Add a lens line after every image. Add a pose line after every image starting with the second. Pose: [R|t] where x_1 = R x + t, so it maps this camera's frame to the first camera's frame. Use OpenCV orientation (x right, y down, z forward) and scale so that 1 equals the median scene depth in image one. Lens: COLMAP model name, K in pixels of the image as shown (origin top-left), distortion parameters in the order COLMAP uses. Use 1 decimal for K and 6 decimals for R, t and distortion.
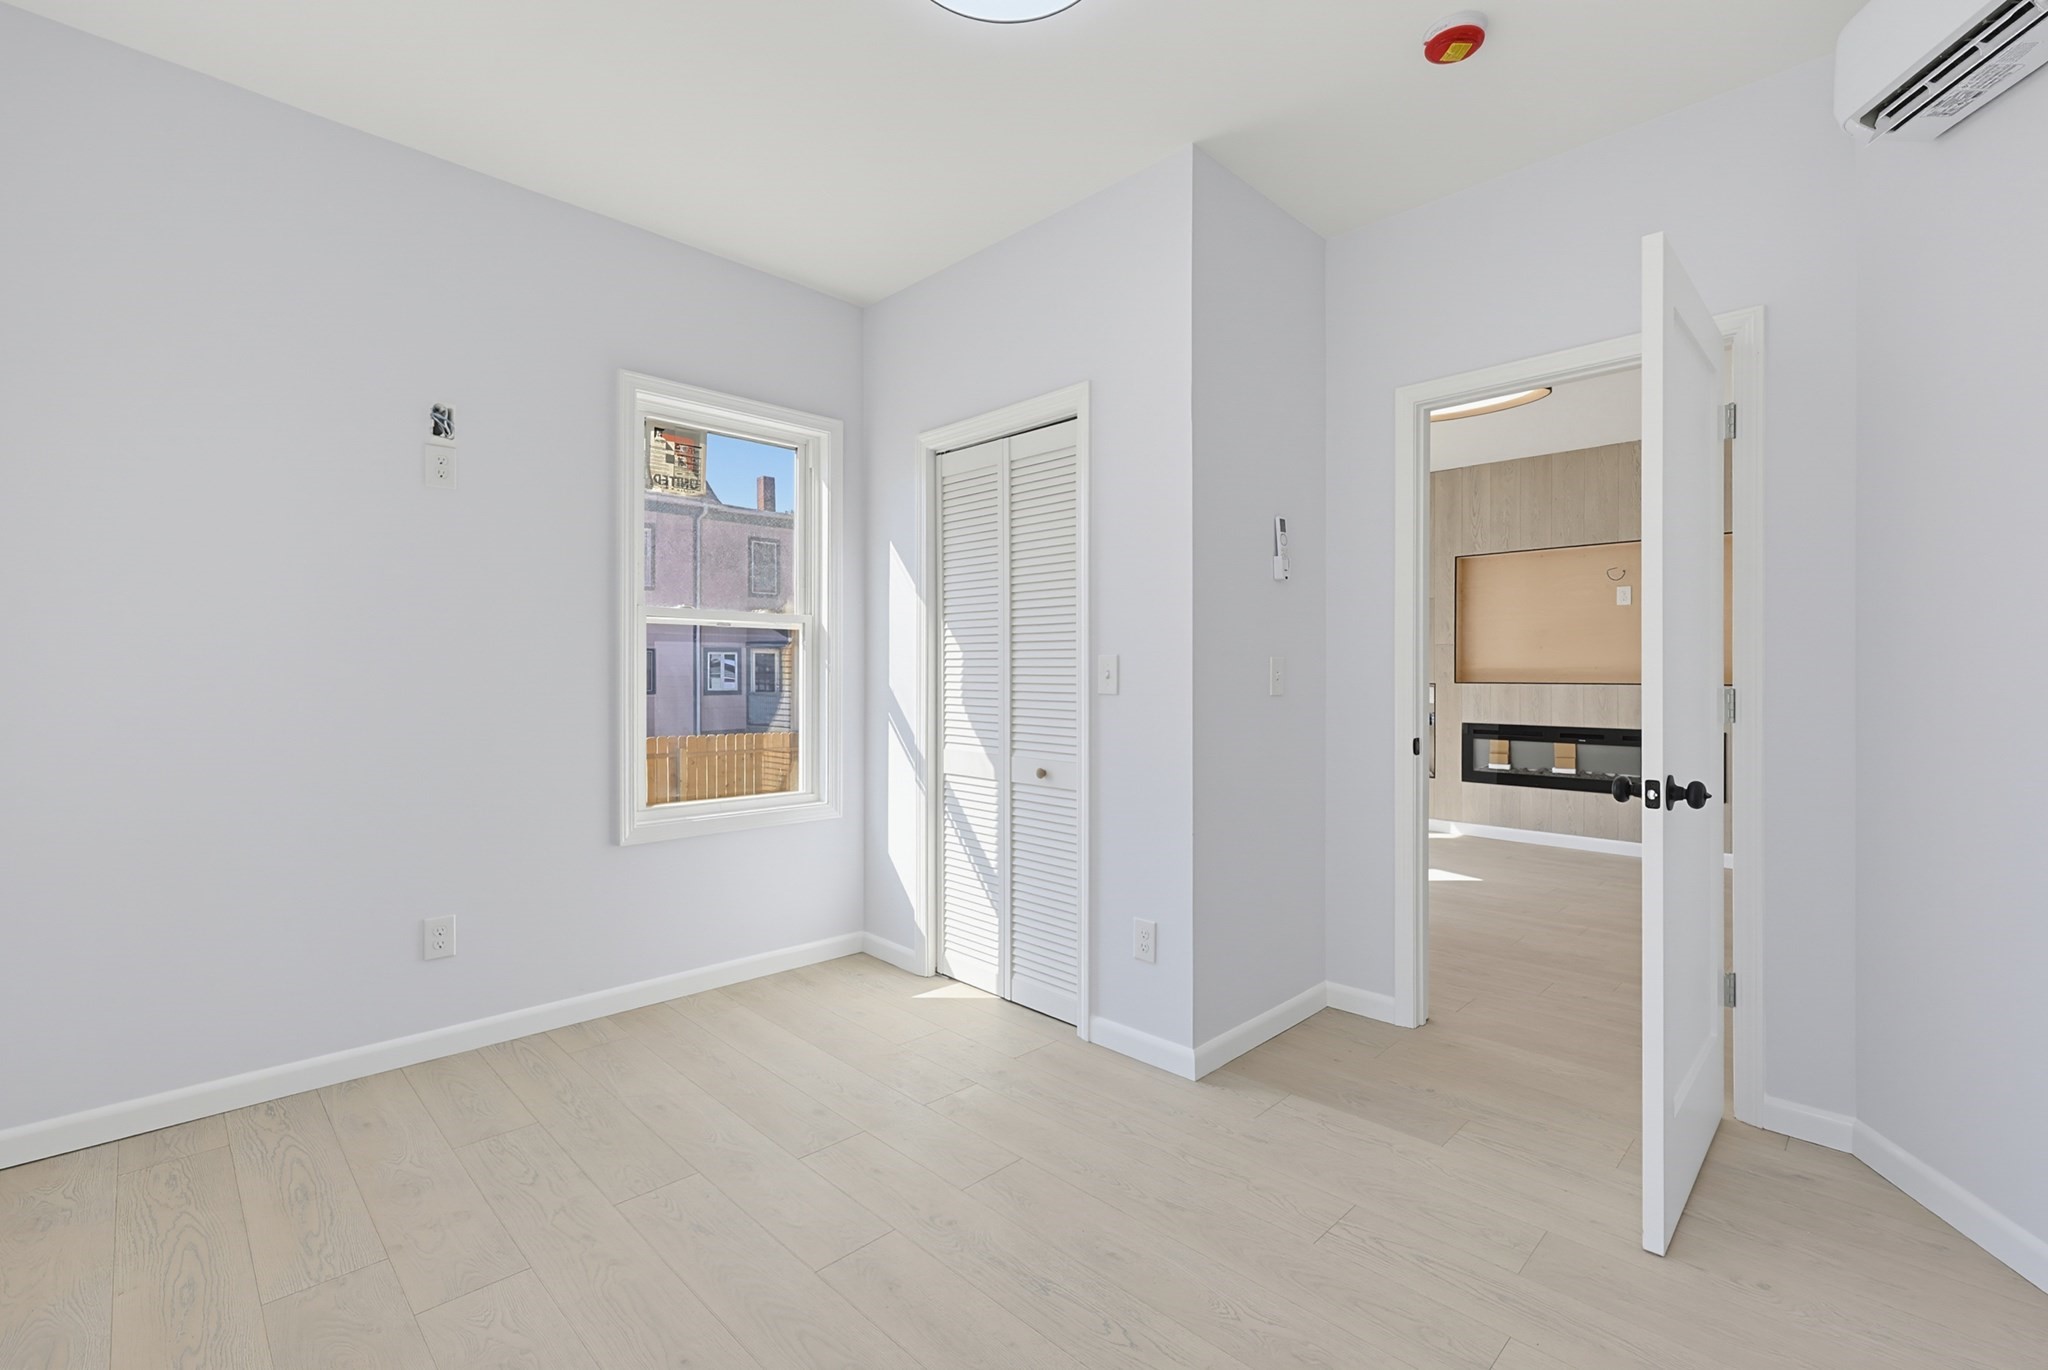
lens RADIAL K [[895.6, 0, 1024.0], [0, 895.6, 677.0], [0, 0, 1]] dist [0.001570, 0.000103]
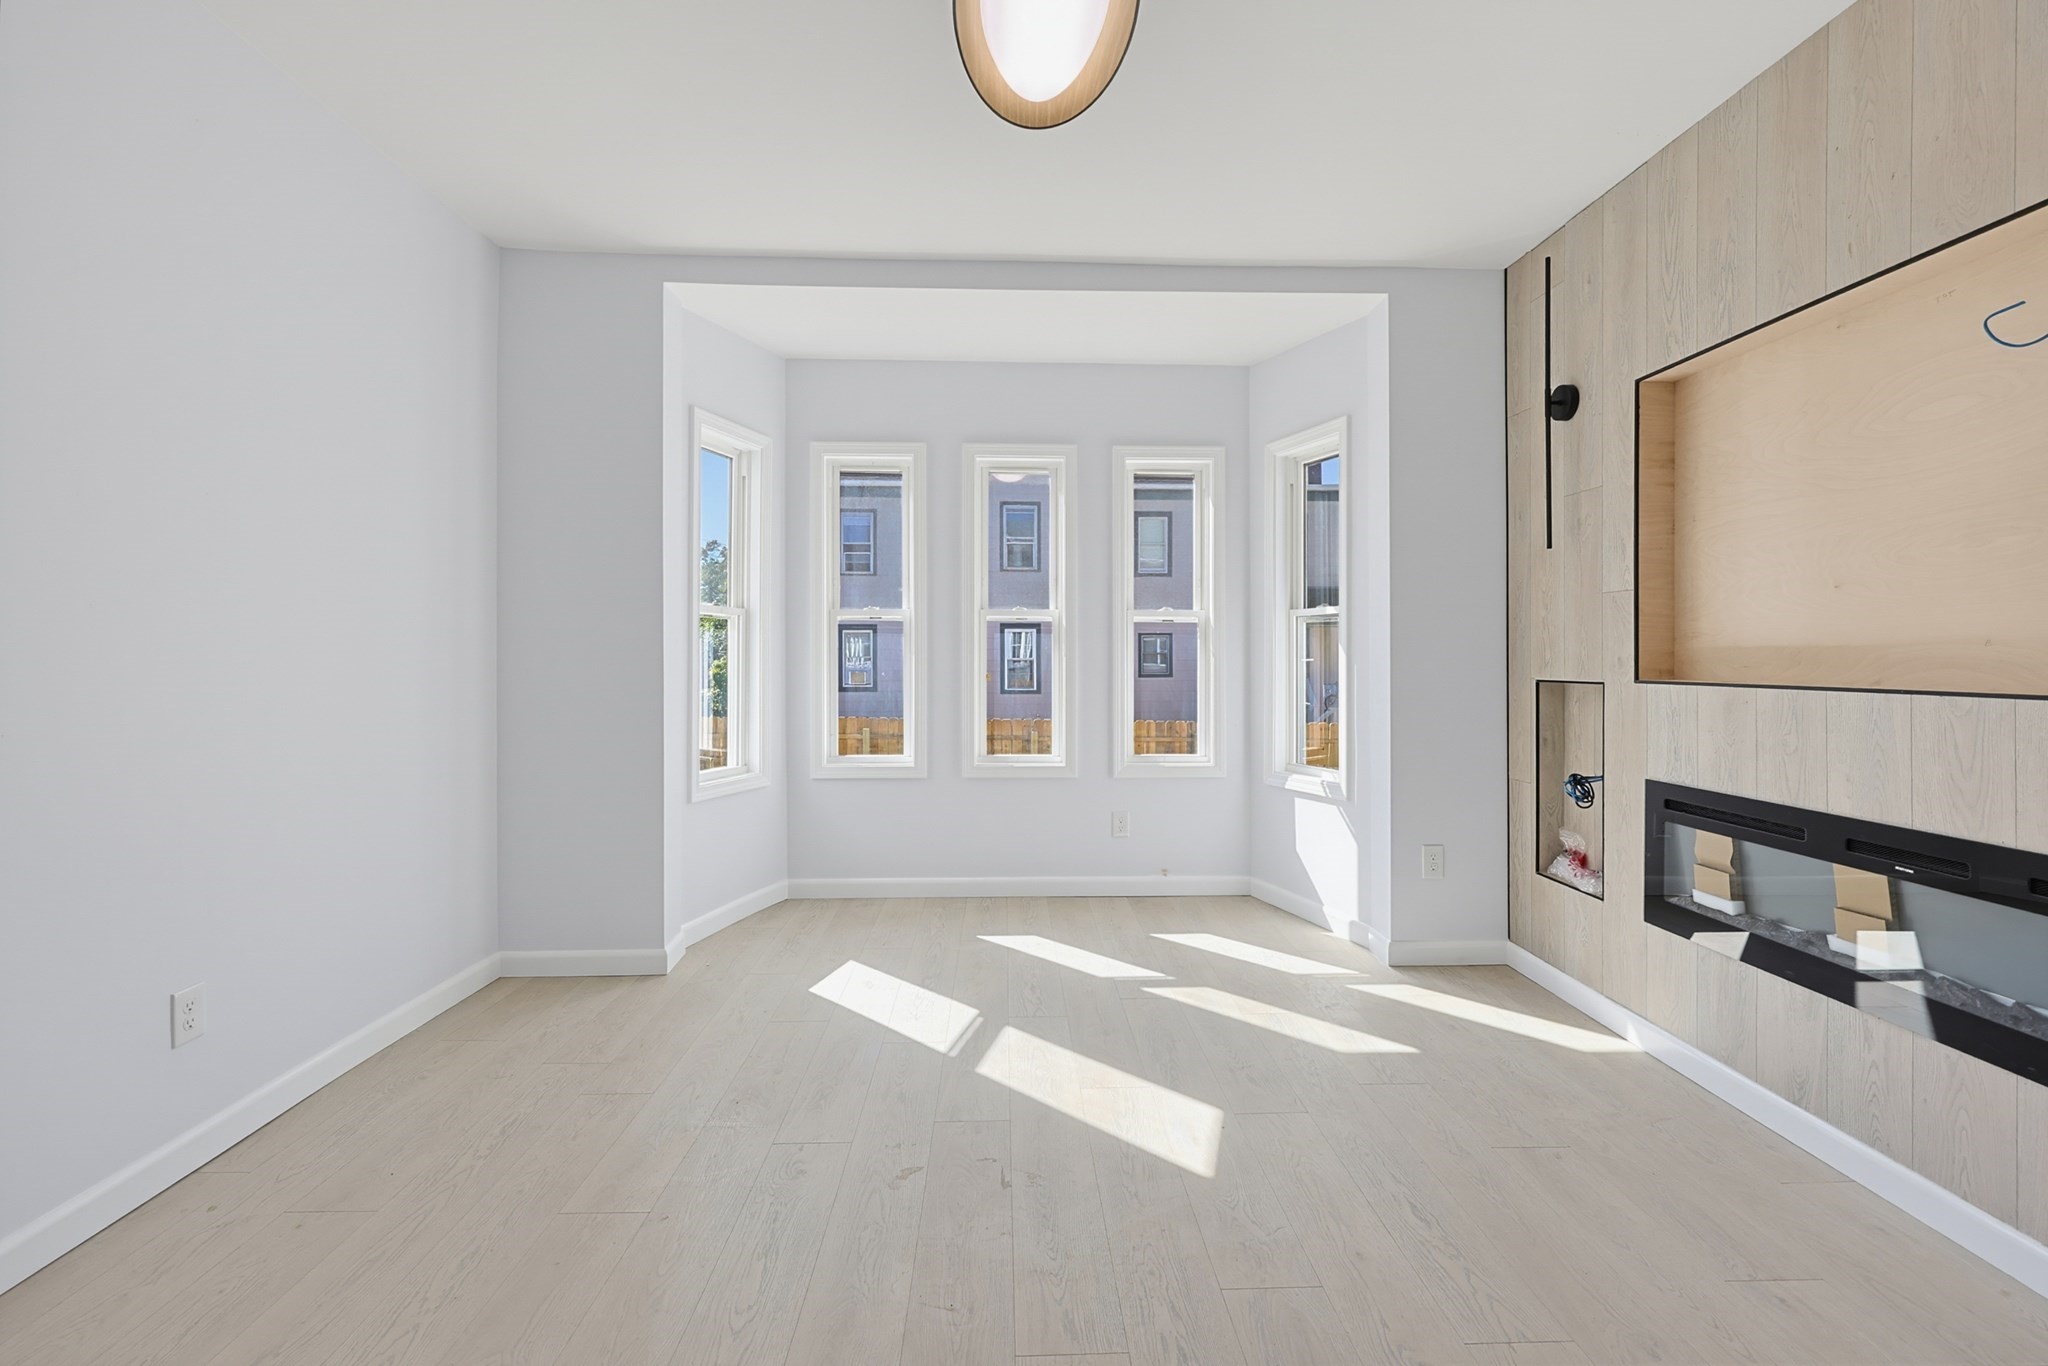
lens RADIAL K [[886.1, 0, 1029.1], [0, 886.1, 662.2], [0, 0, 1]] dist [0.000950, 0.000115]
pose [[0.731691, 0.002978, -0.681630, 0.553585], [-0.001982, 0.999996, 0.002242, -0.003094], [0.681634, -0.000290, 0.731693, 0.502648]]
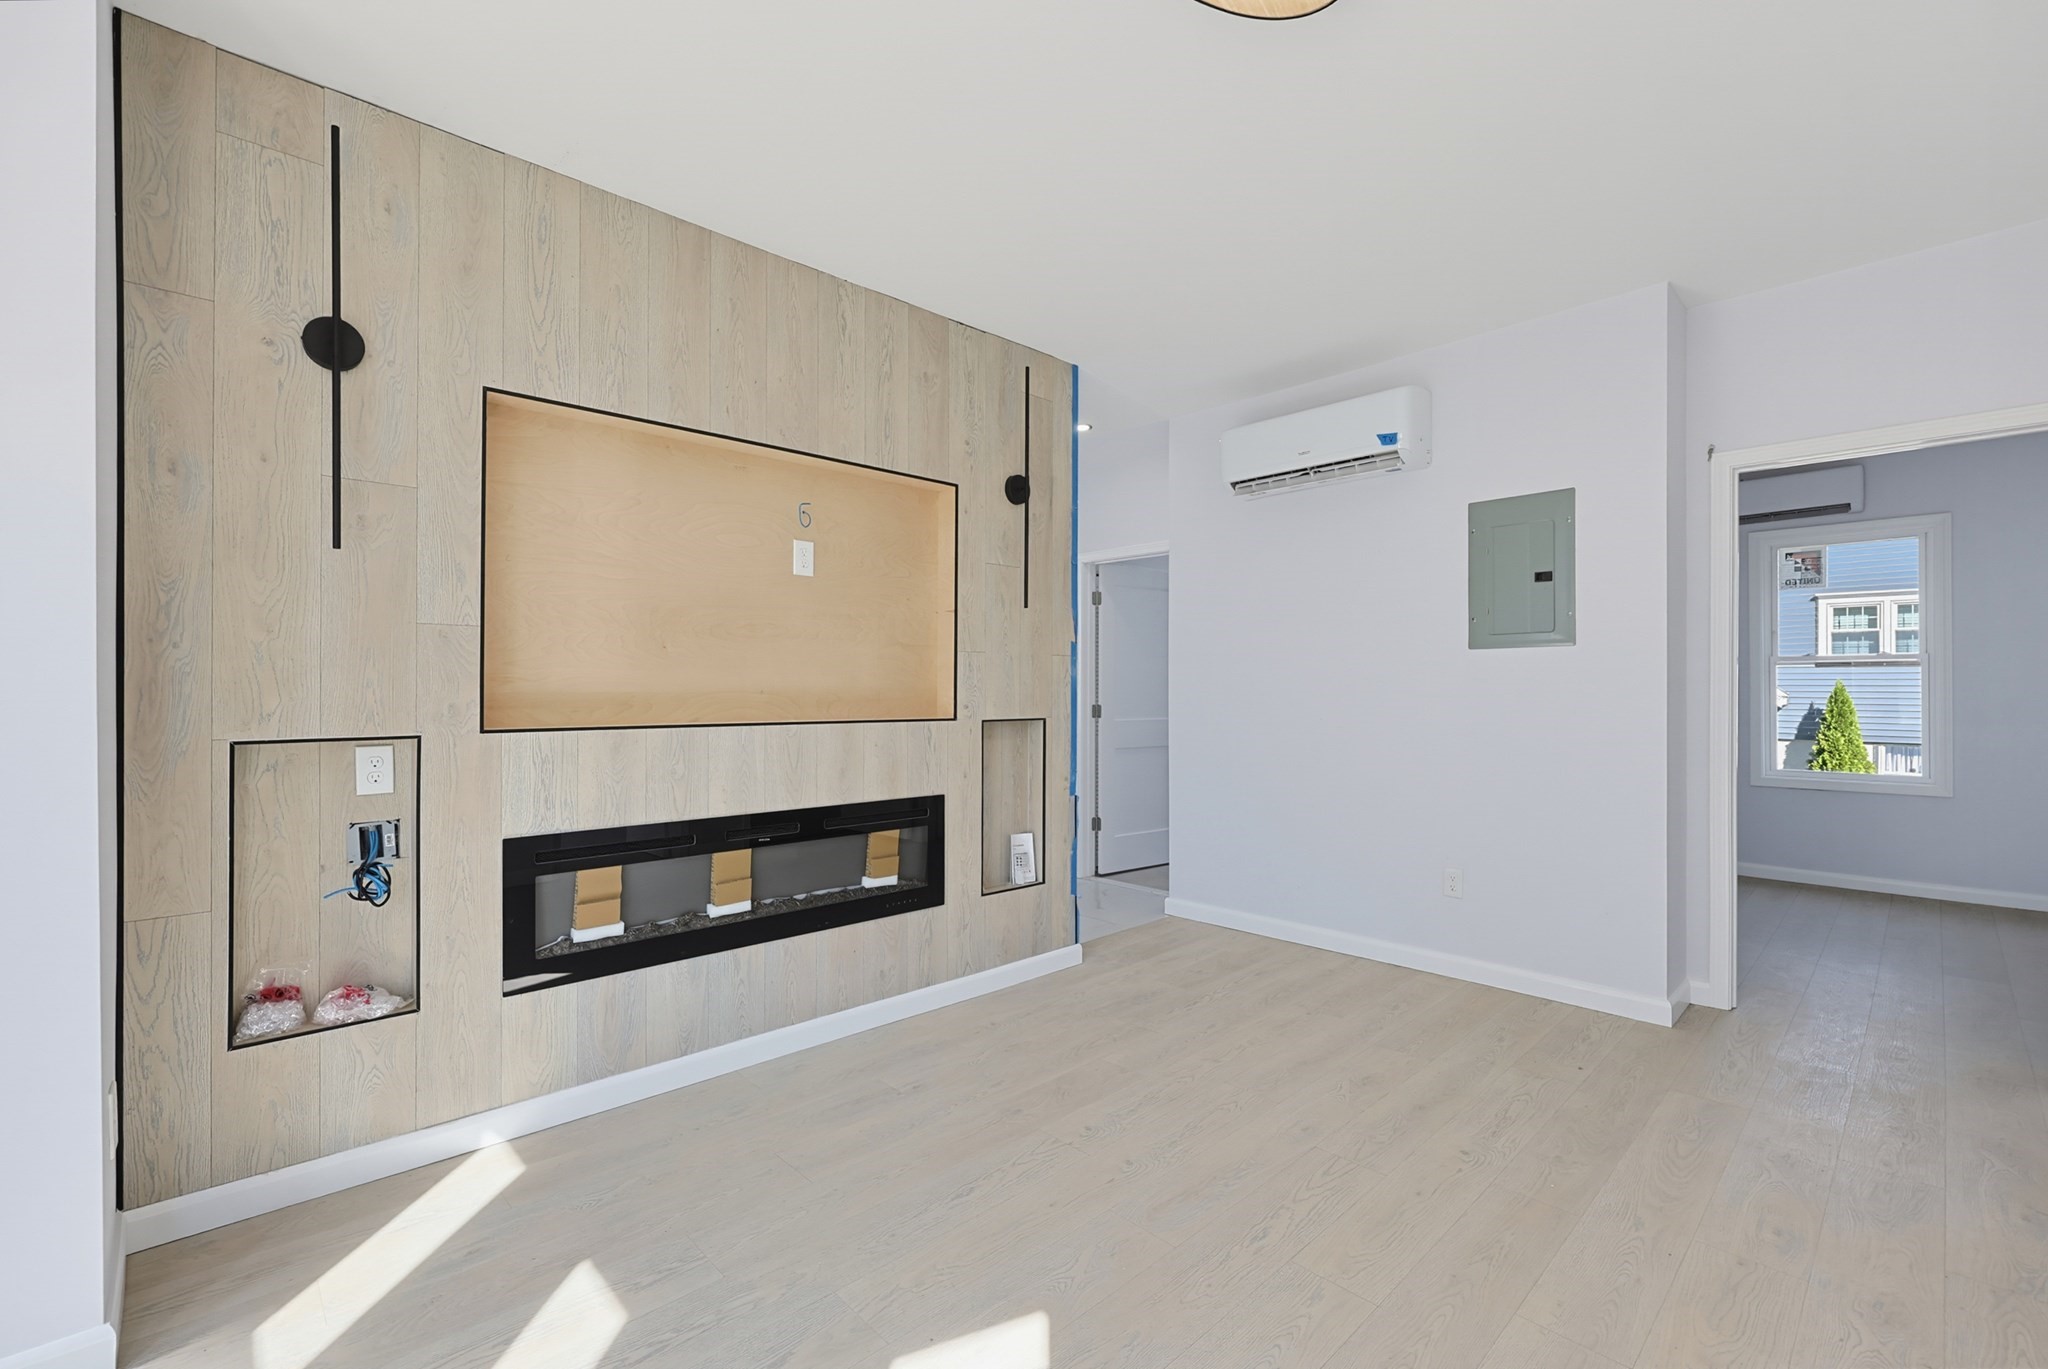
lens RADIAL K [[883.8, 0, 1028.8], [0, 883.8, 693.3], [0, 0, 1]] dist [0.001539, -0.000018]
pose [[0.021230, -0.001063, 0.999774, 0.126979], [0.004340, 0.999990, 0.000971, -0.008505], [-0.999765, 0.004318, 0.021235, 0.766066]]
